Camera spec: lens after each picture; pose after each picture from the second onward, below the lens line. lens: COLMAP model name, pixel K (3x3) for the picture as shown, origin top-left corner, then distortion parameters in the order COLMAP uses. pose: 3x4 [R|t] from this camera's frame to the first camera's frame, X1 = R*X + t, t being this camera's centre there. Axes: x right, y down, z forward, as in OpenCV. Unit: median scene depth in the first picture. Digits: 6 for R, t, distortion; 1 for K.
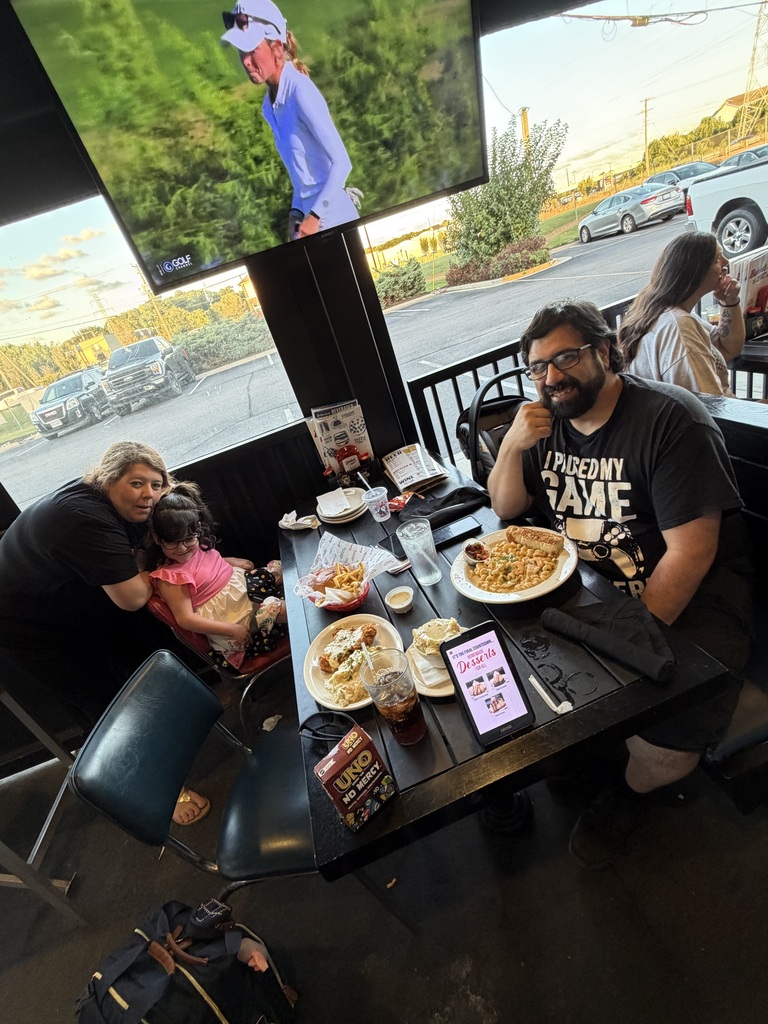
lens RADIAL K [[474.4, 0, 384.0], [0, 474.4, 512.0], [0, 0, 1]] dist [0.004437, -0.000509]
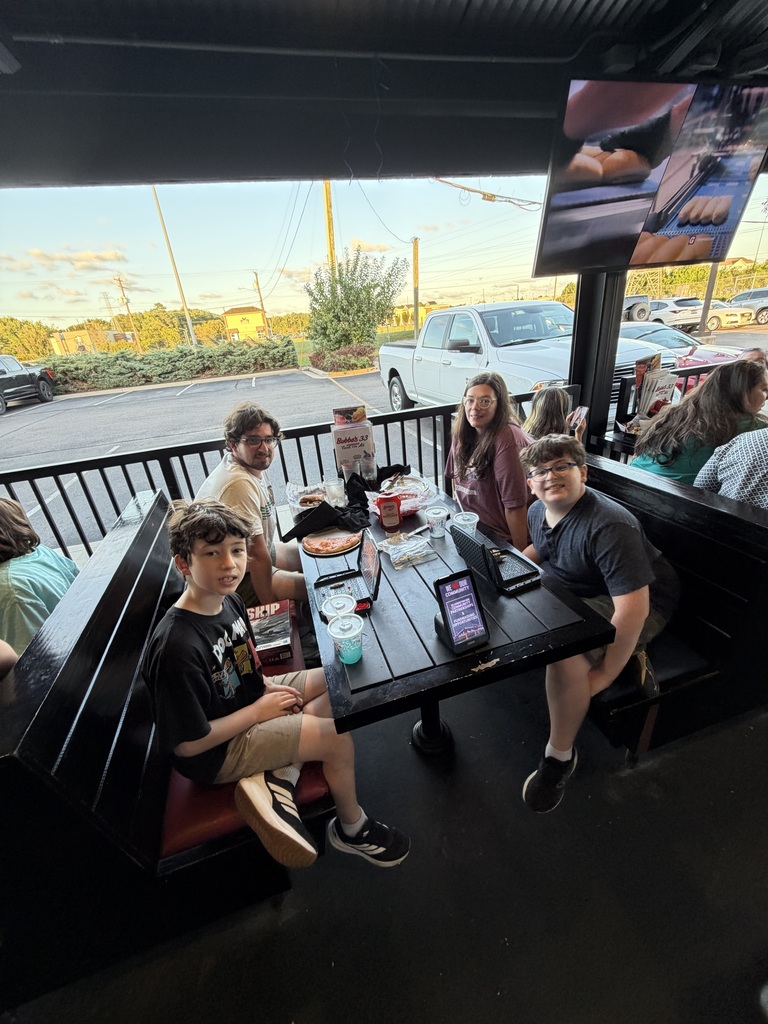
lens RADIAL K [[410.8, 0, 384.0], [0, 410.8, 512.0], [0, 0, 1]] dist [-0.002233, -0.000421]
pose [[0.978319, 0.183969, 0.095120, 0.290738], [-0.178902, 0.982073, -0.059381, -0.103159], [-0.104339, 0.041076, 0.993693, 0.002484]]
